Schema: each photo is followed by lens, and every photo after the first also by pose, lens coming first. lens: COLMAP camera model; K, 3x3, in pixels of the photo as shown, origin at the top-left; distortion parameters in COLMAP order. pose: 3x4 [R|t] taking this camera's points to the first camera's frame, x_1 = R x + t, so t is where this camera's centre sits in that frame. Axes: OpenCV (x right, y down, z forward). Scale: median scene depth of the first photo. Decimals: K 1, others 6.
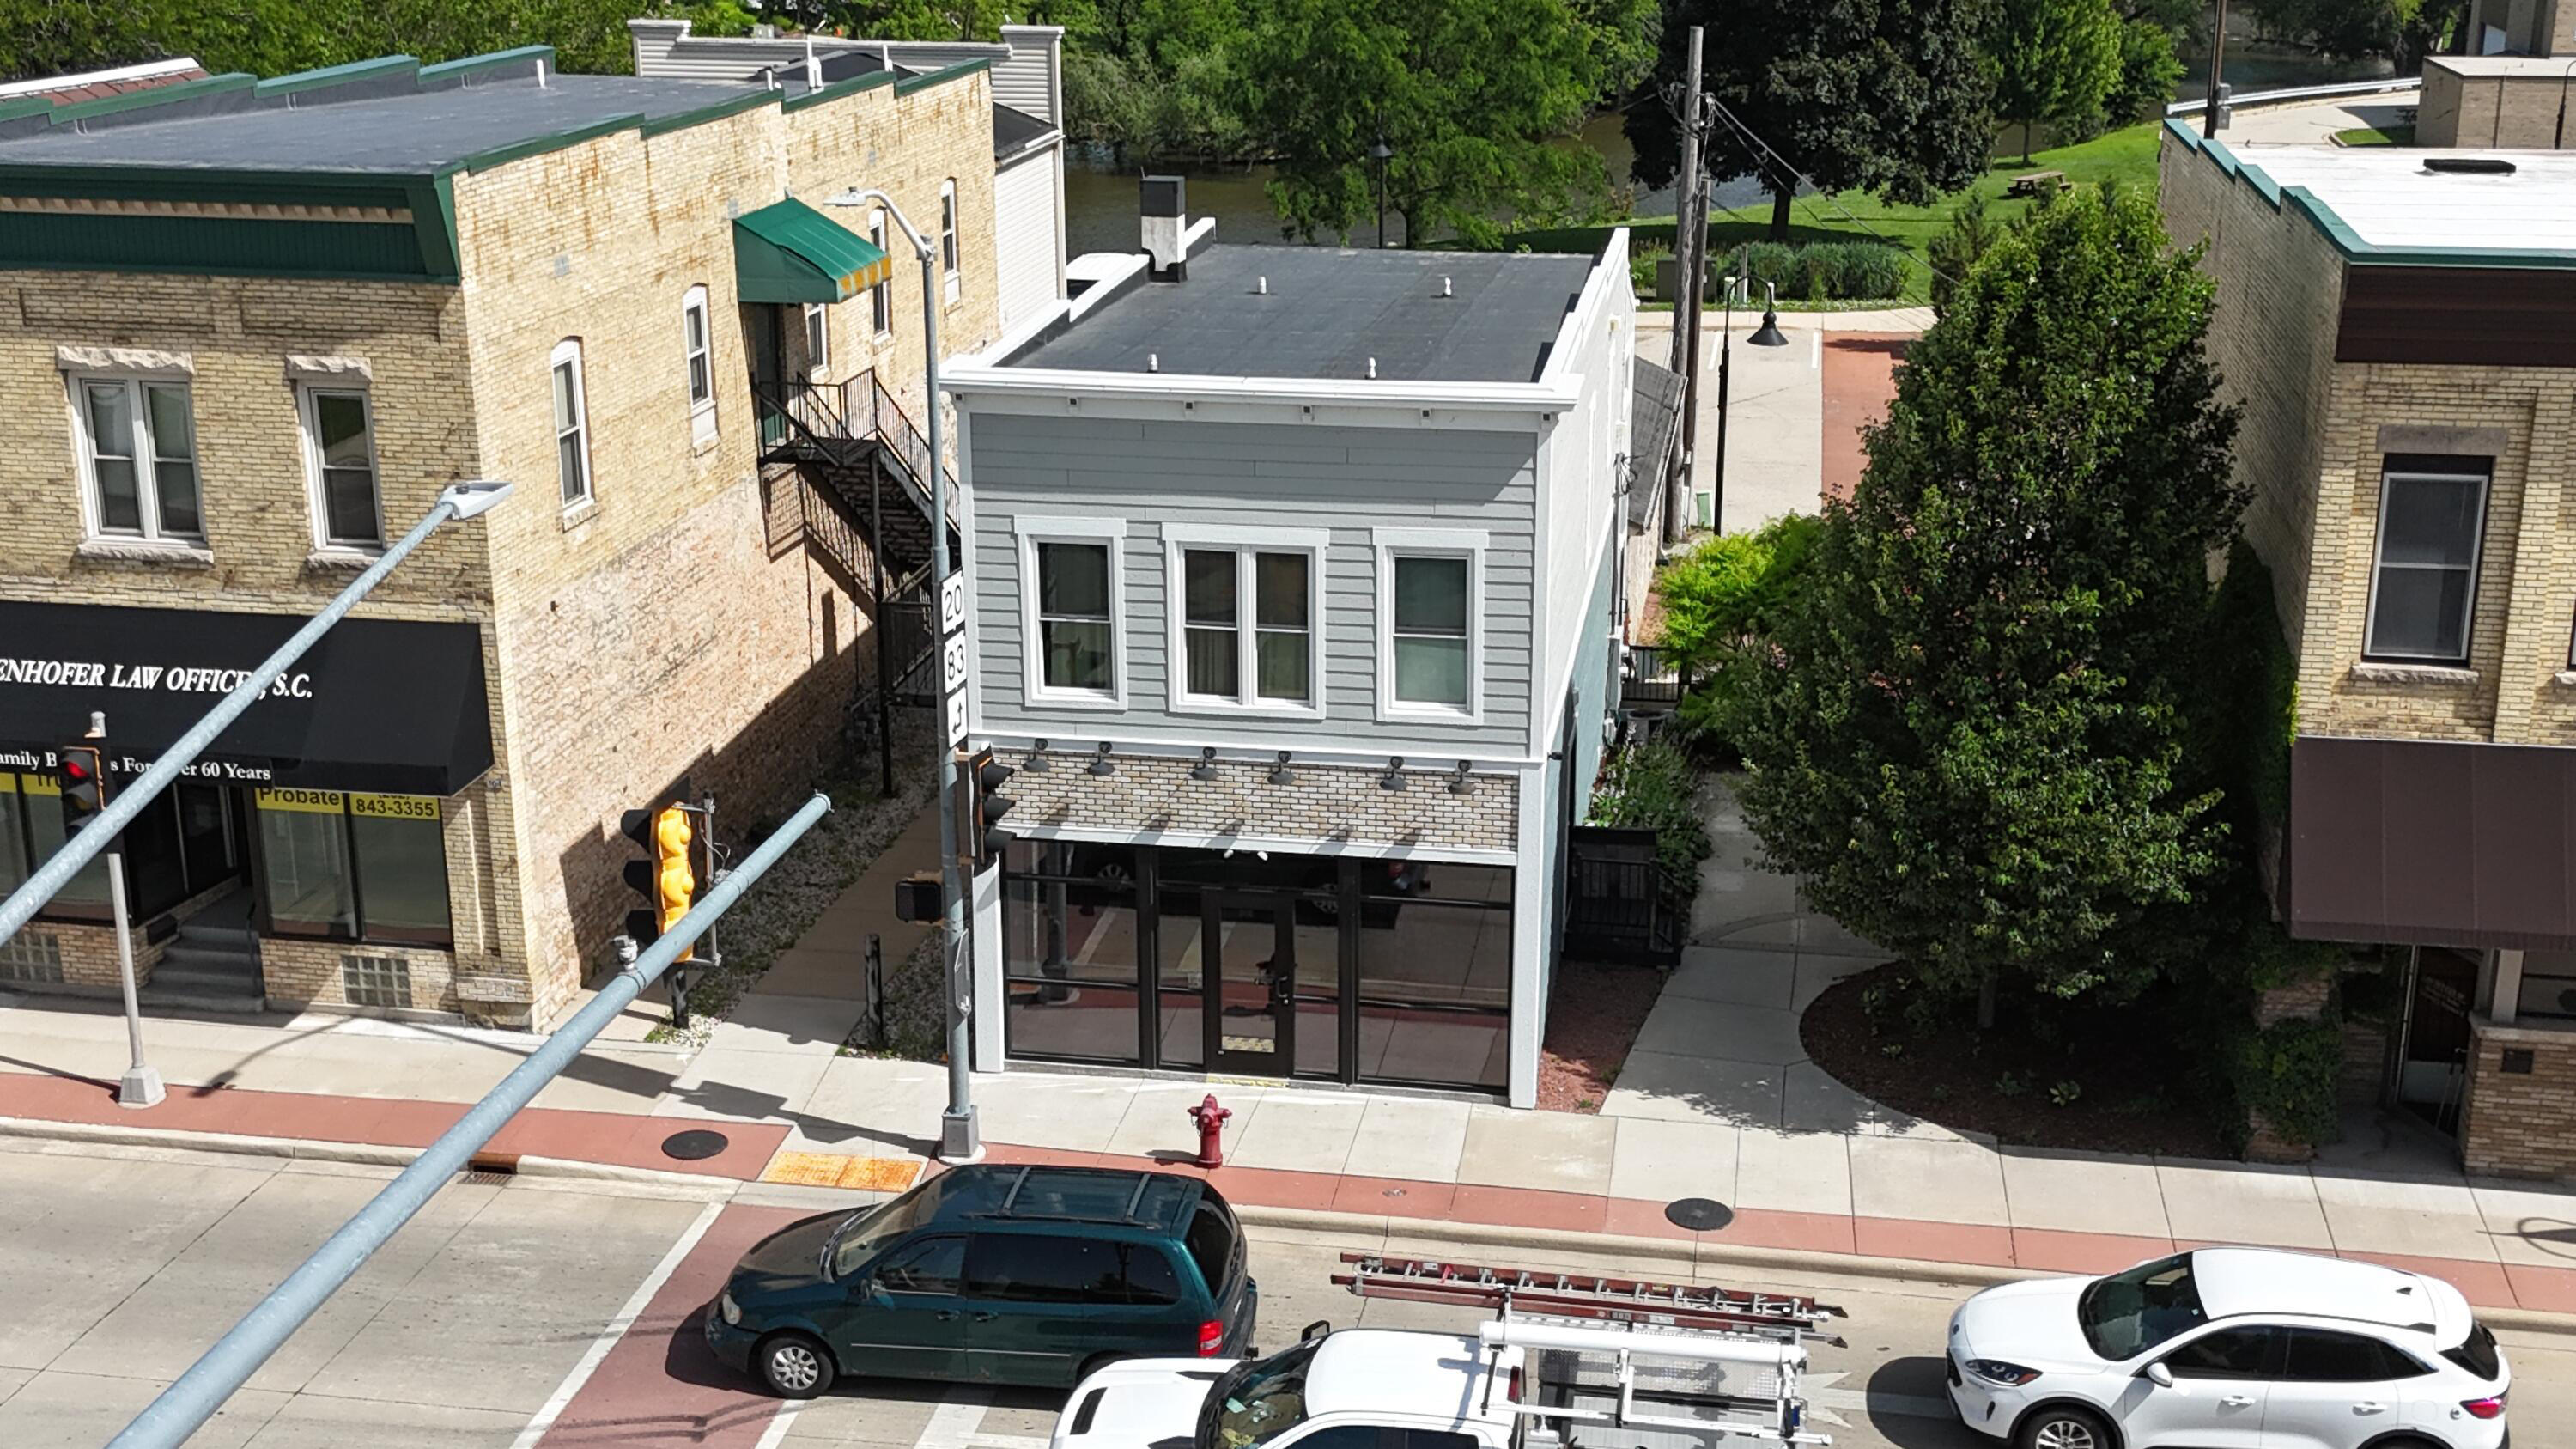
lens RADIAL K [[2977.3, 0, 1287.9], [0, 2977.3, 717.0], [0, 0, 1]] dist [0.141946, -0.364489]
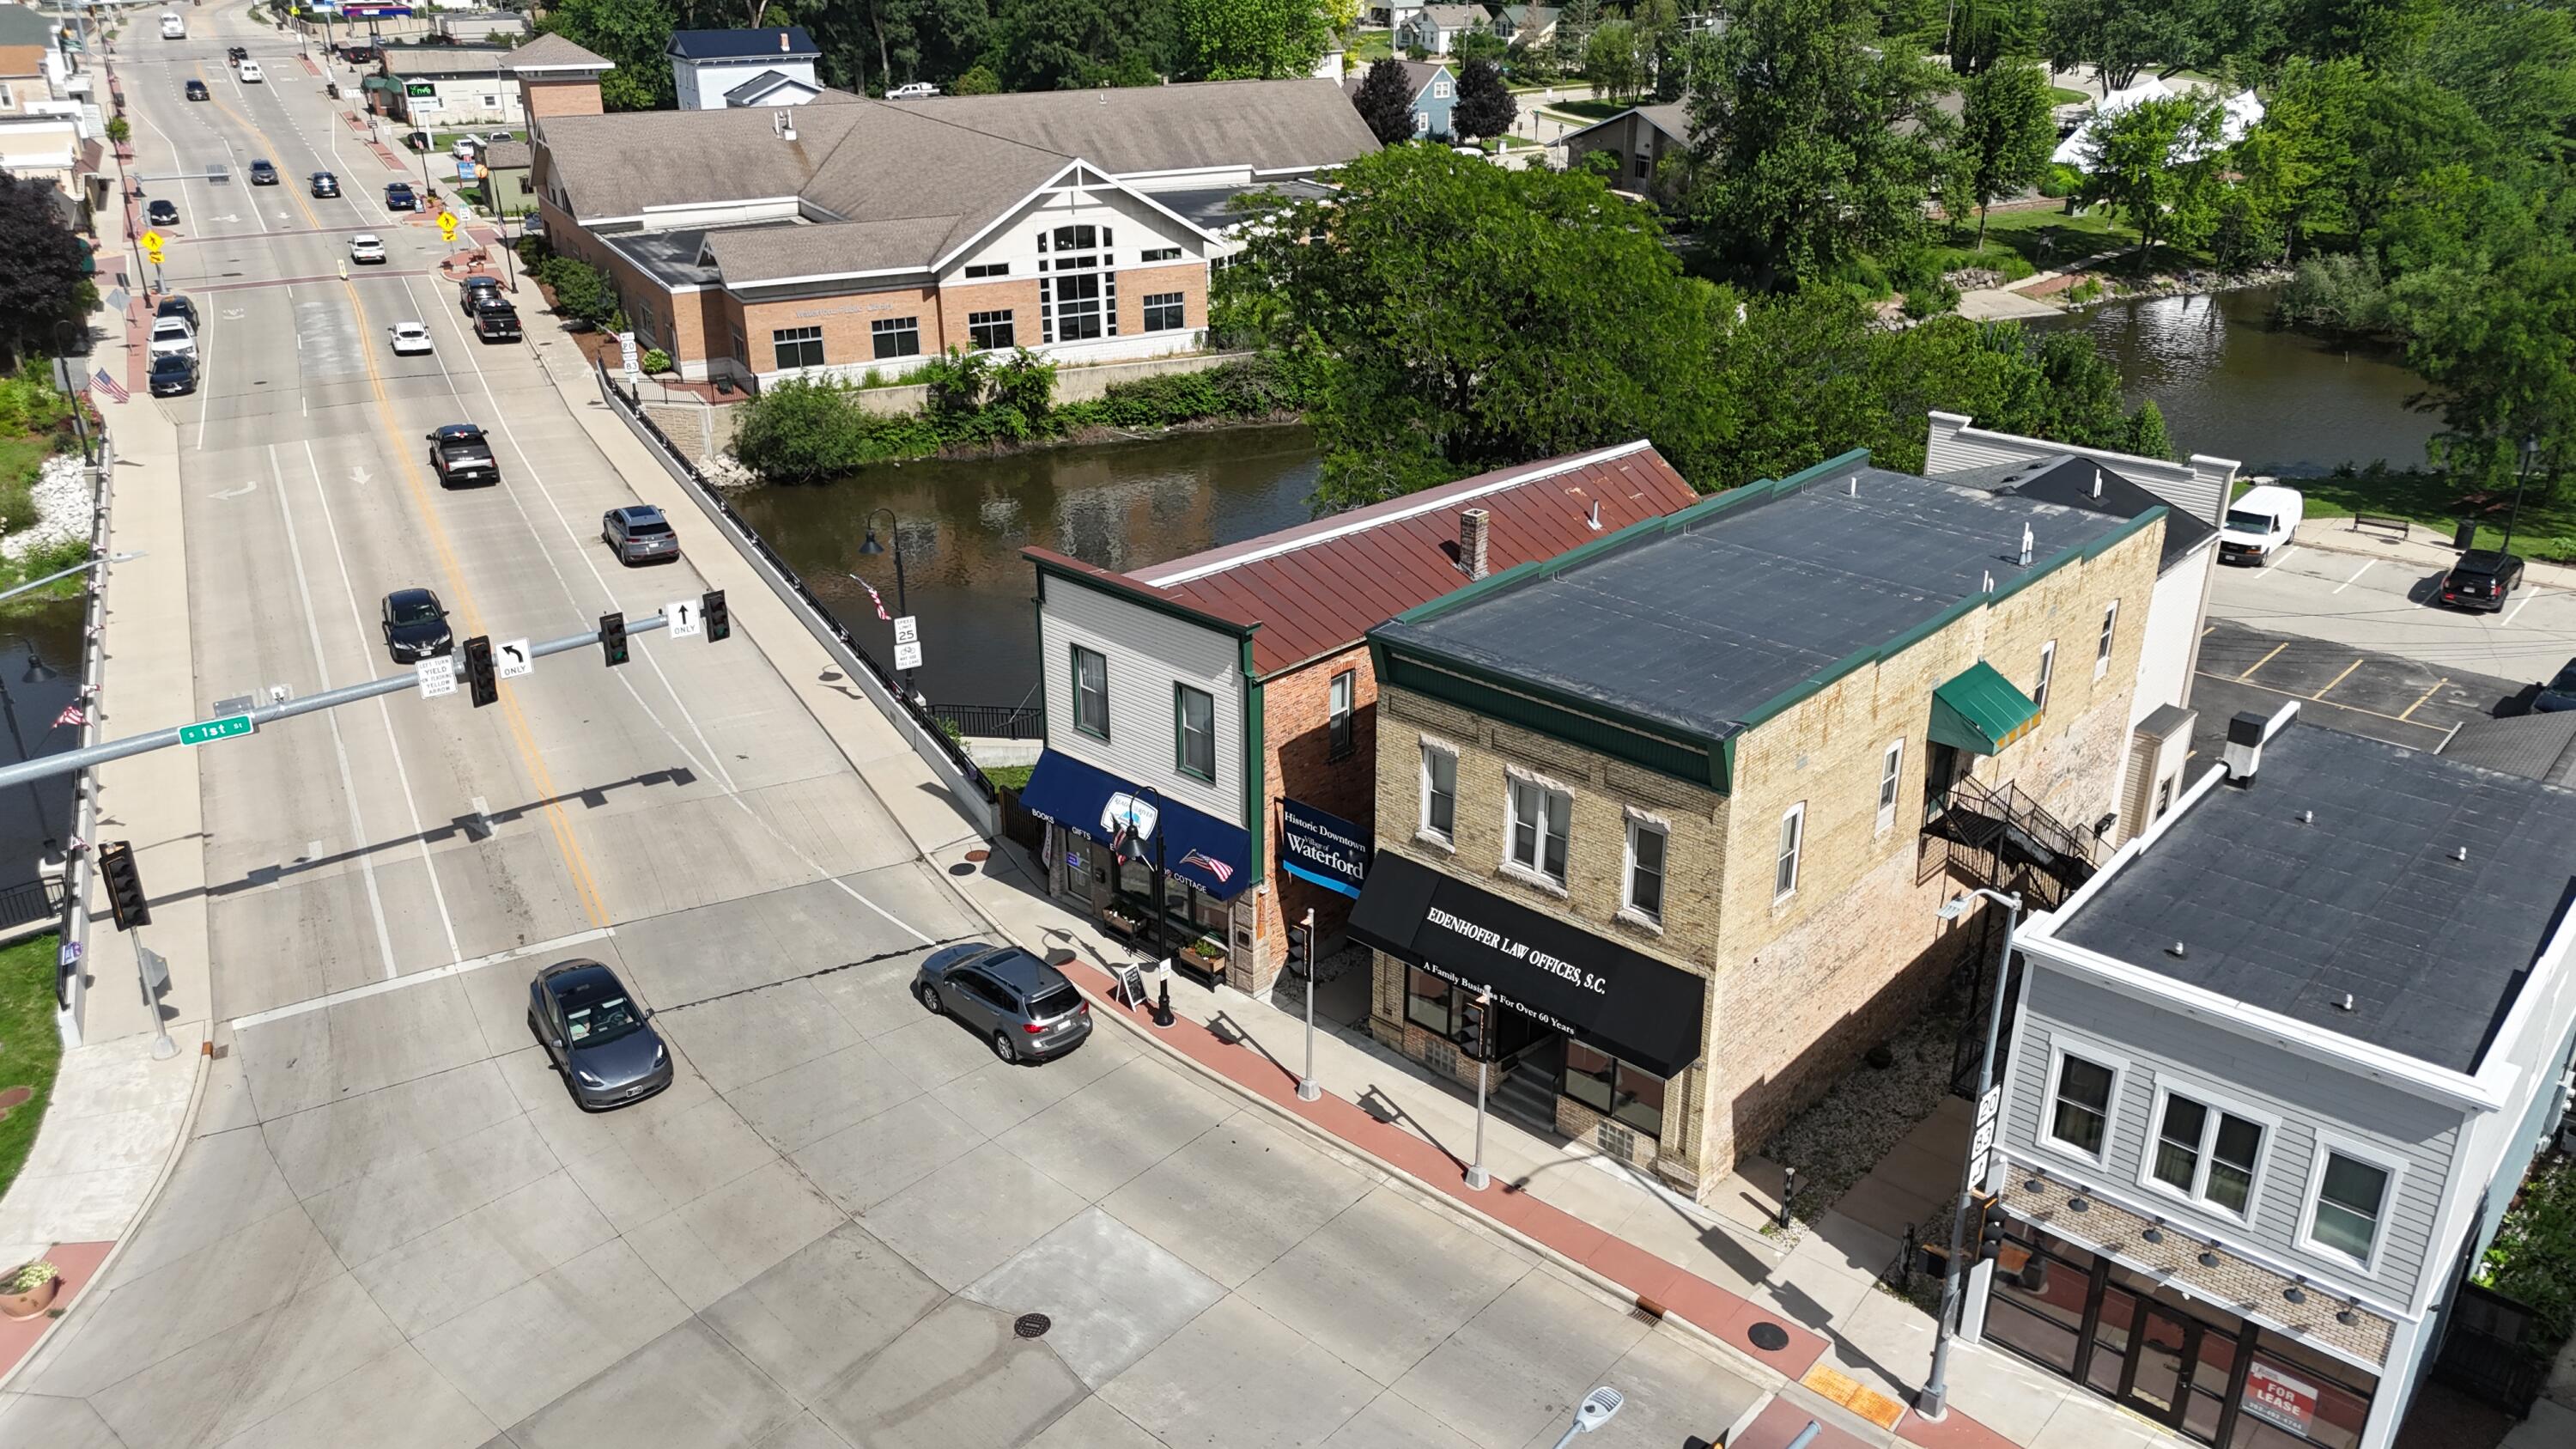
lens RADIAL K [[1905.7, 0, 1288.0], [0, 1905.7, 724.5], [0, 0, 1]] dist [0.074132, -0.064580]
pose [[0.848948, 0.209893, -0.485008, 0.018542], [-0.155976, 0.976378, 0.149522, -0.287000], [0.504935, -0.051287, 0.861632, -0.021451]]
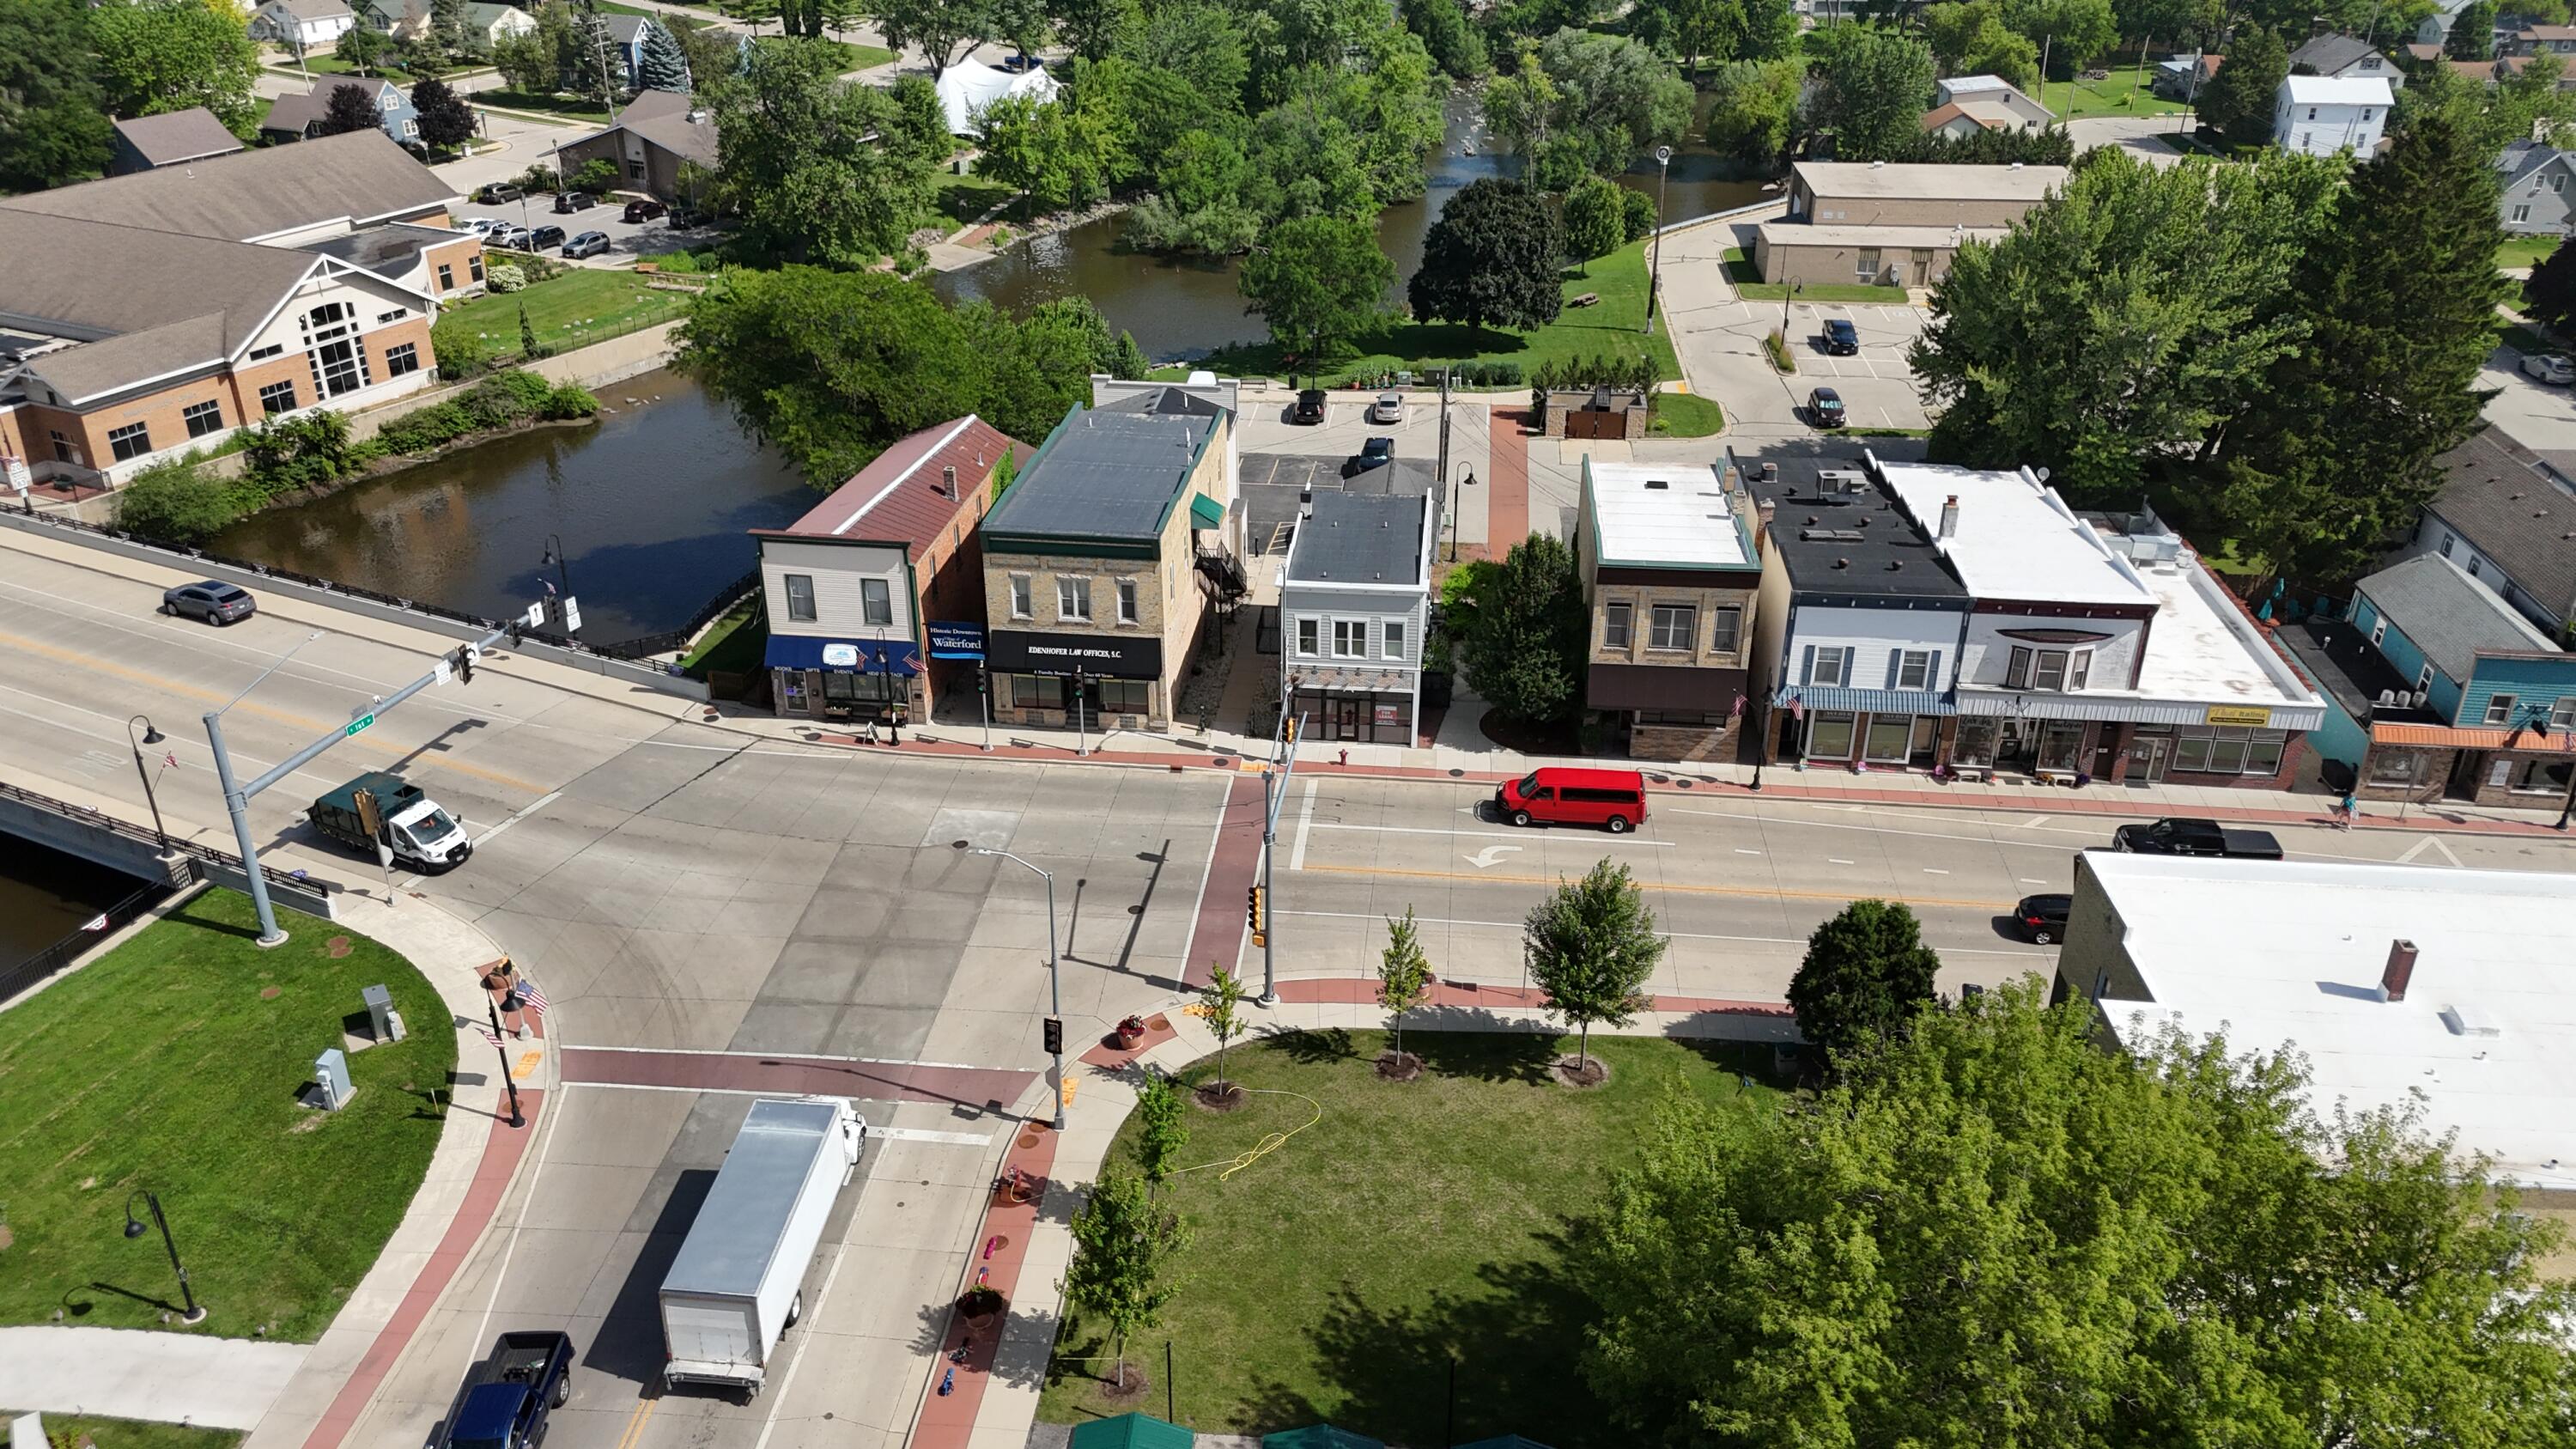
lens RADIAL K [[1937.0, 0, 1265.9], [0, 1937.0, 727.4], [0, 0, 1]] dist [0.112715, -0.145773]
pose [[0.998088, -0.027852, 0.055171, -0.270971], [0.018205, 0.985585, 0.168201, -0.349466], [-0.059060, -0.166875, 0.984208, -1.616983]]
